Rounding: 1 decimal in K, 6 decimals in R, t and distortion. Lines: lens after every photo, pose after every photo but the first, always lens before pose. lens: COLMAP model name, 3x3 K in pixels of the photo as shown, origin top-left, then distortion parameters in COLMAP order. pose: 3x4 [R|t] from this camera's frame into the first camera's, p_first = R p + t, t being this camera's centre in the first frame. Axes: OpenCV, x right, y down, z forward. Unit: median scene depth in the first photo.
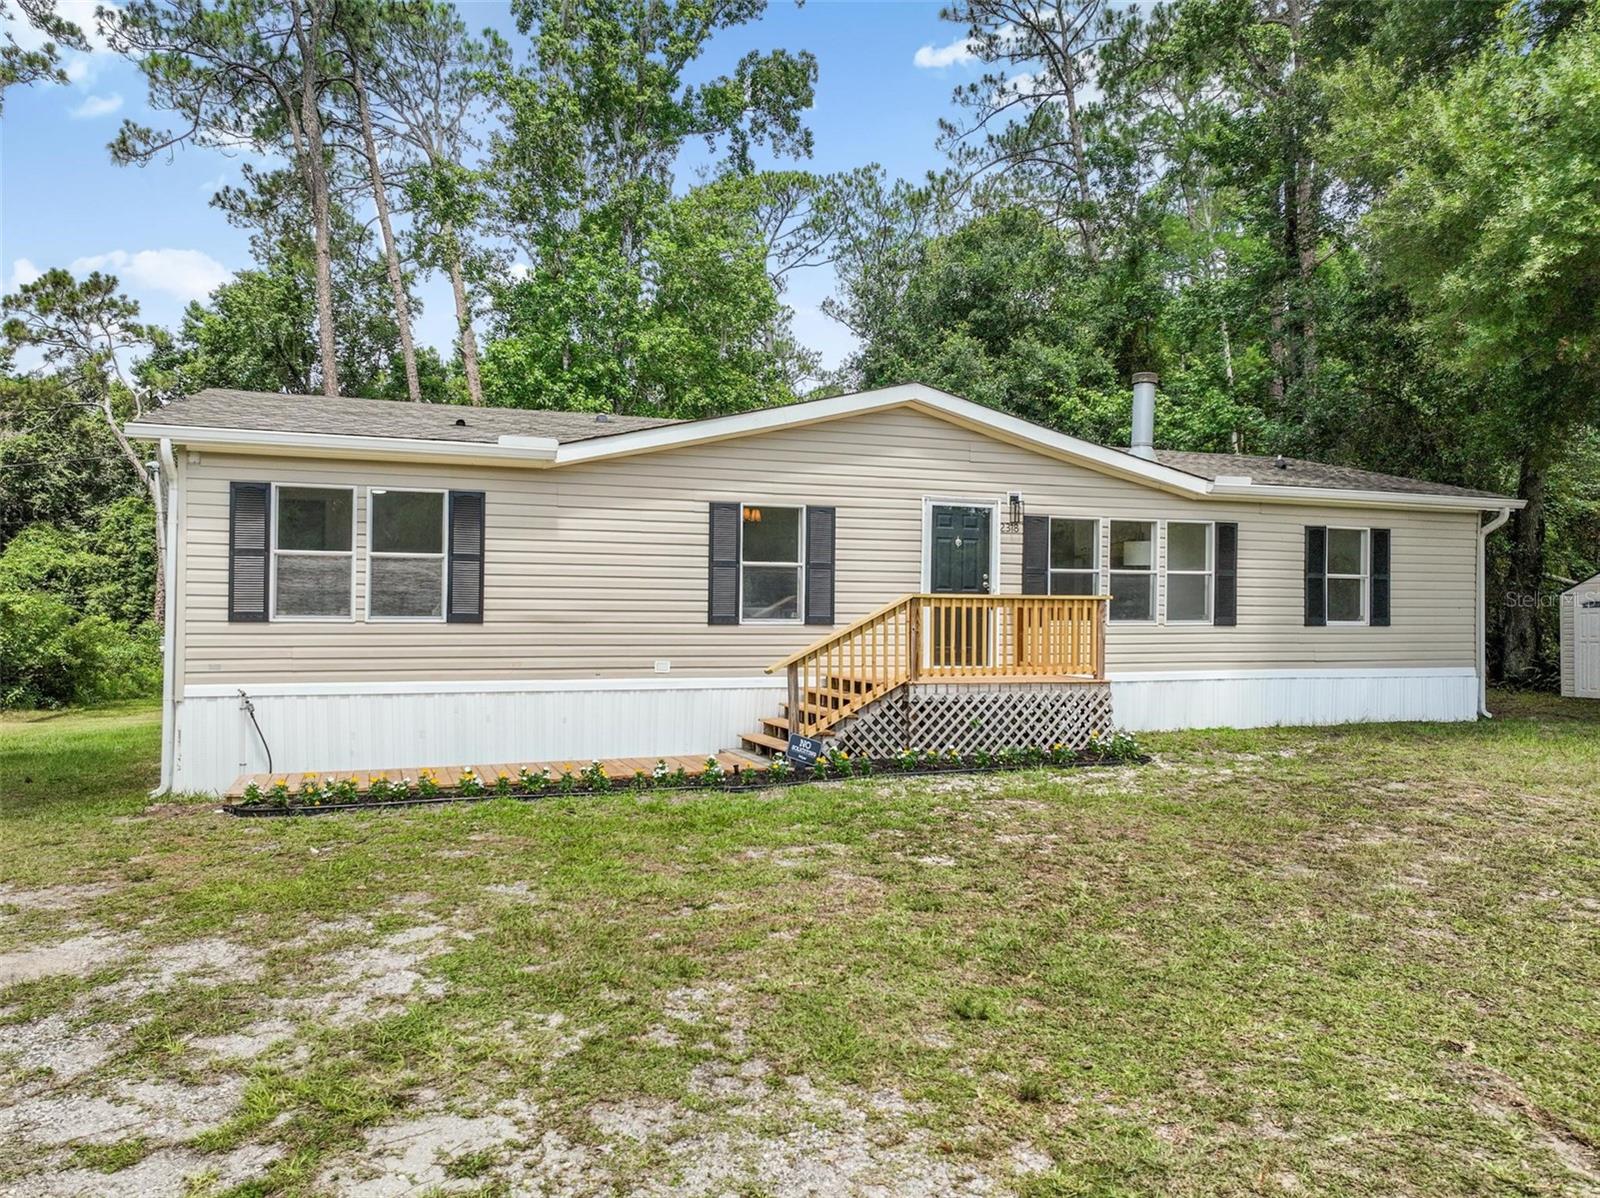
lens RADIAL K [[1113.7, 0, 800.9], [0, 1113.7, 592.3], [0, 0, 1]] dist [0.001430, 0.013627]
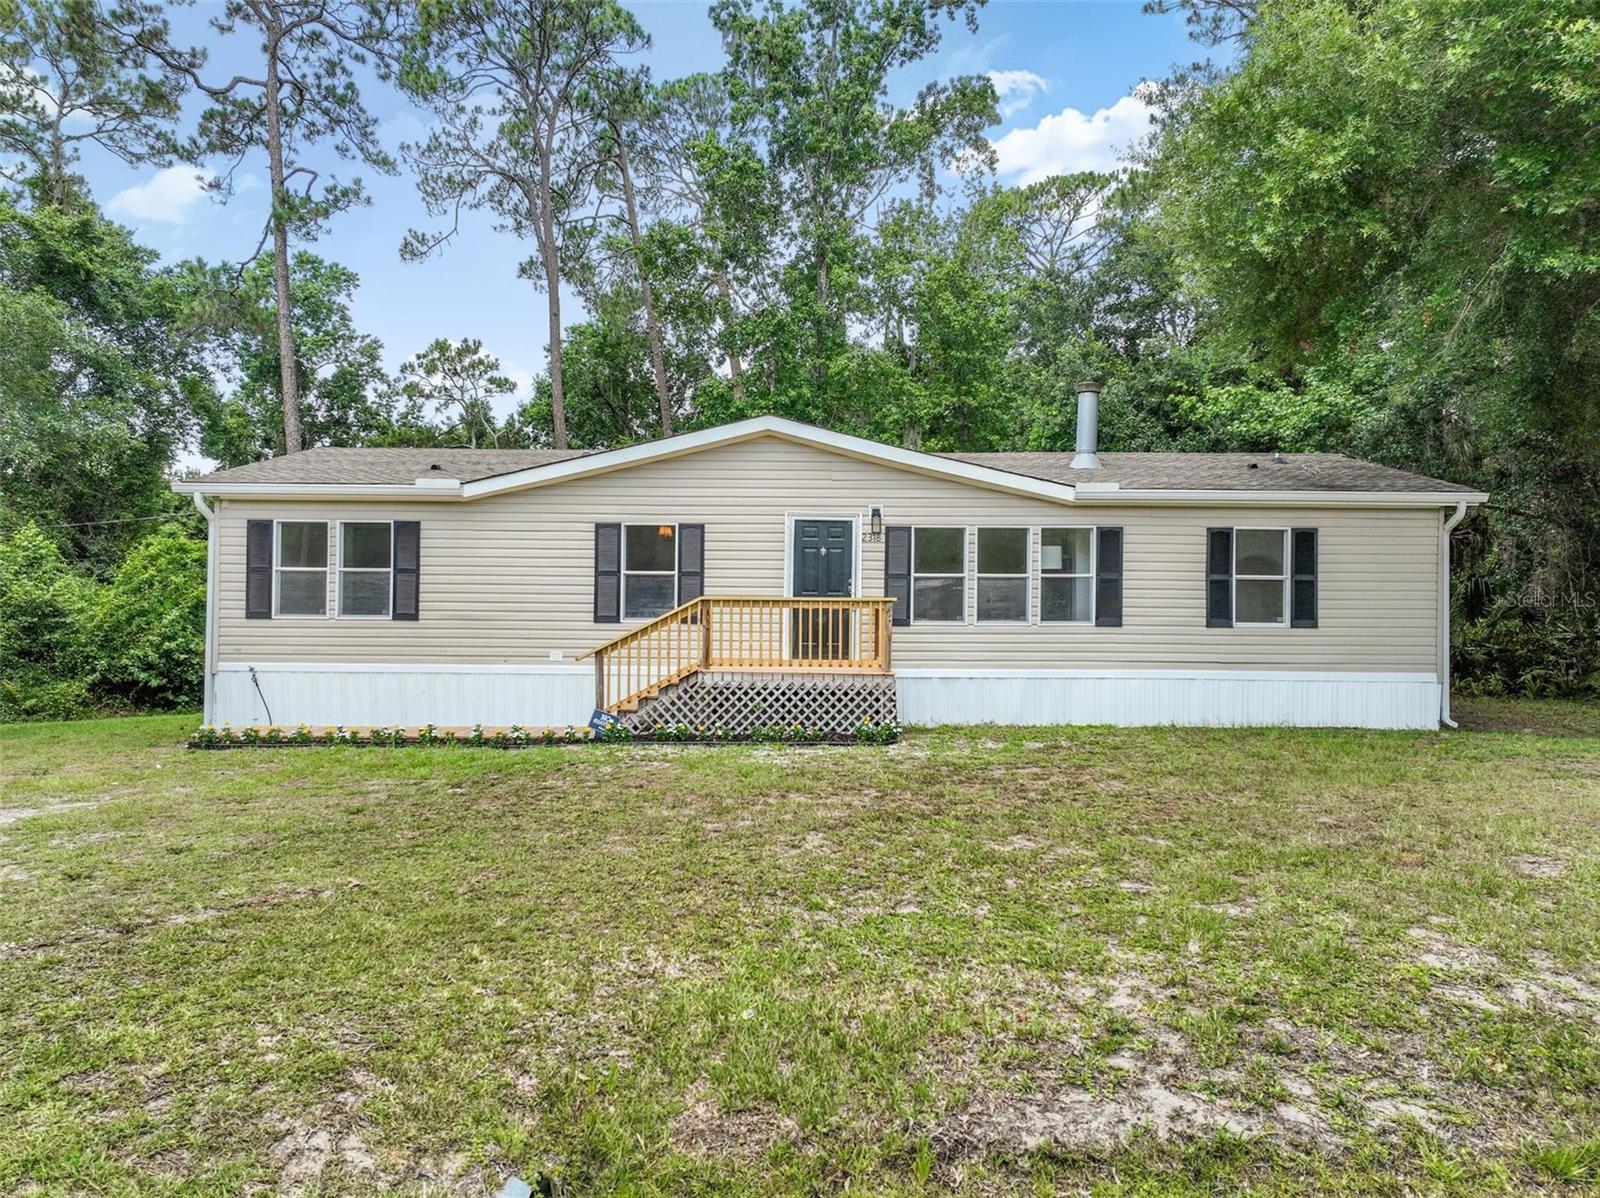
lens RADIAL K [[1110.0, 0, 800.0], [0, 1110.0, 599.0], [0, 0, 1]] dist [-0.002064, -0.002118]
pose [[0.940112, -0.003805, -0.340844, 0.496971], [0.004047, 0.999992, -0.000001, 0.003574], [0.340842, -0.001379, 0.940120, -0.070546]]
